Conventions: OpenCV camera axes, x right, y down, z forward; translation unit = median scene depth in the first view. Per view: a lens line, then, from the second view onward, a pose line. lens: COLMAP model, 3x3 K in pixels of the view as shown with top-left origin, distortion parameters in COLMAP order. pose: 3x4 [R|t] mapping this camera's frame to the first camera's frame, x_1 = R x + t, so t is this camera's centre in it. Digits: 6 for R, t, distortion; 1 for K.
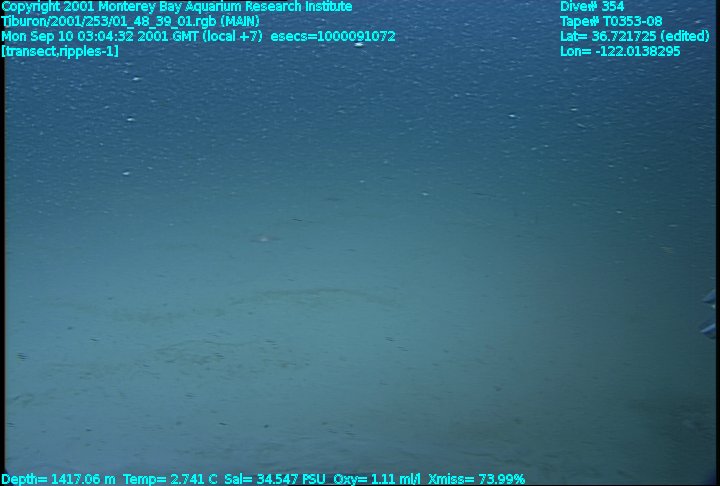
lens RADIAL K [[1756.6, 0, 360.0], [0, 1756.6, 243.0], [0, 0, 1]] dist [0.306081, -0.073988]
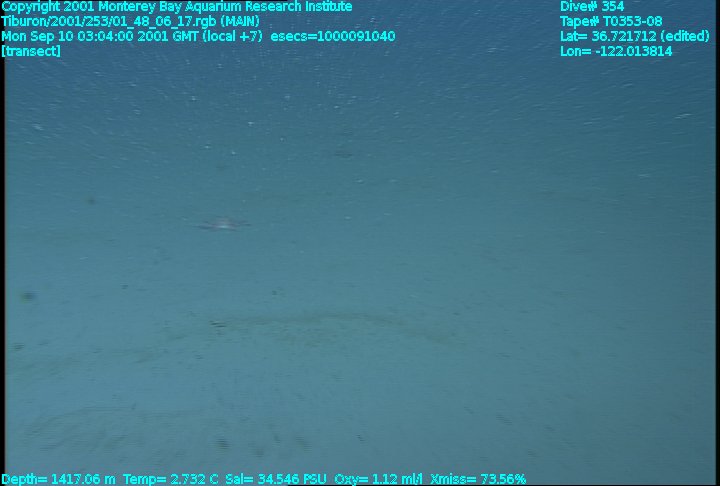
lens RADIAL K [[1756.6, 0, 360.0], [0, 1756.6, 243.0], [0, 0, 1]] dist [0.306081, -0.073988]
pose [[0.999999, -0.001045, -0.000316, -0.010456], [0.001045, 0.999999, 0.000888, 0.003070], [0.000315, -0.000889, 1.000000, 0.432303]]
